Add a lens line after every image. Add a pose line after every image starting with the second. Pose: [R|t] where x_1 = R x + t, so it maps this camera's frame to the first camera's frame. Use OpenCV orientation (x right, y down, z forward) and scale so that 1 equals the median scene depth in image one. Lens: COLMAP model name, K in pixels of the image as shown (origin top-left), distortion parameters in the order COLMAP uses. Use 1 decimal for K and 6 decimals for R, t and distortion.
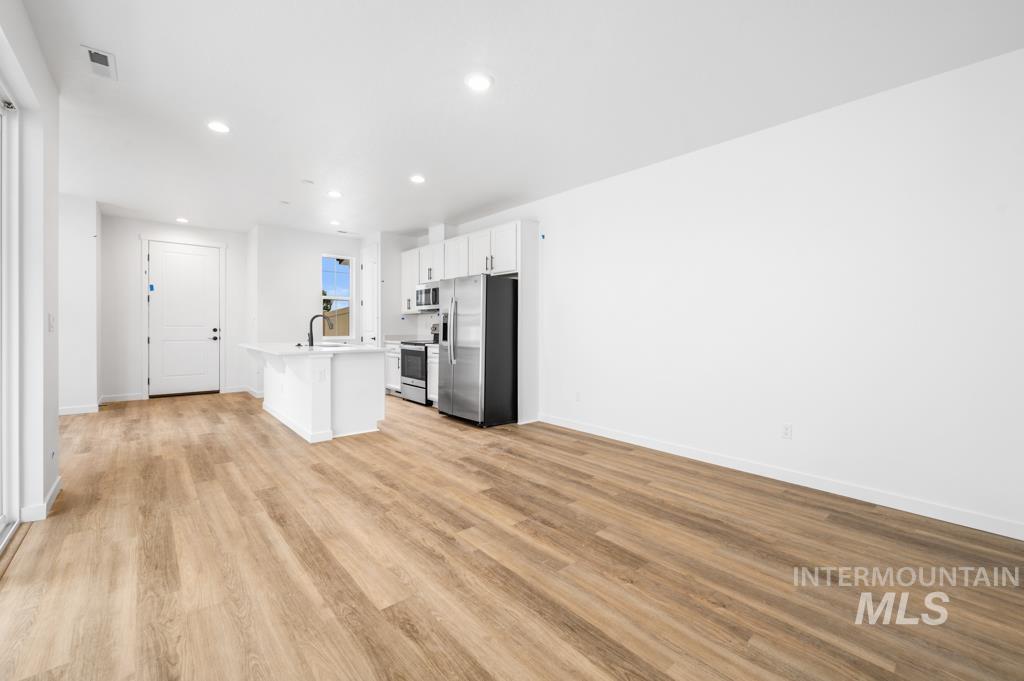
lens RADIAL K [[399.2, 0, 507.2], [0, 399.2, 338.8], [0, 0, 1]] dist [0.000236, -0.000044]
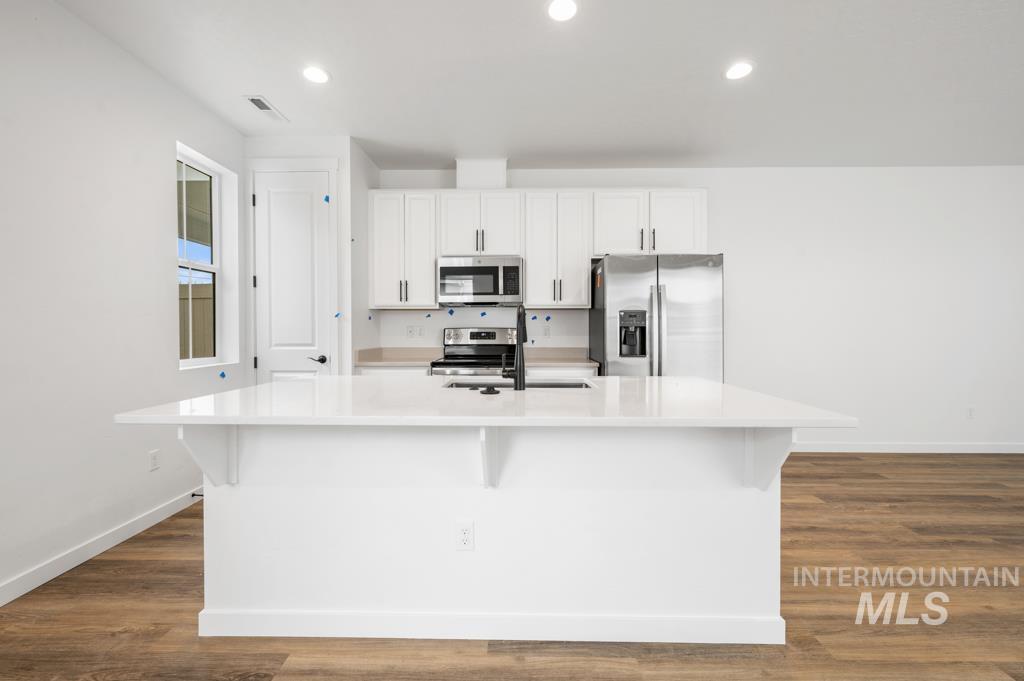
lens RADIAL K [[399.2, 0, 512.0], [0, 399.2, 337.3], [0, 0, 1]] dist [0.000236, -0.000044]
pose [[0.688677, -0.014324, 0.724927, -0.958905], [0.029787, 0.999520, -0.008548, -0.028456], [-0.724456, 0.027480, 0.688773, 0.949266]]
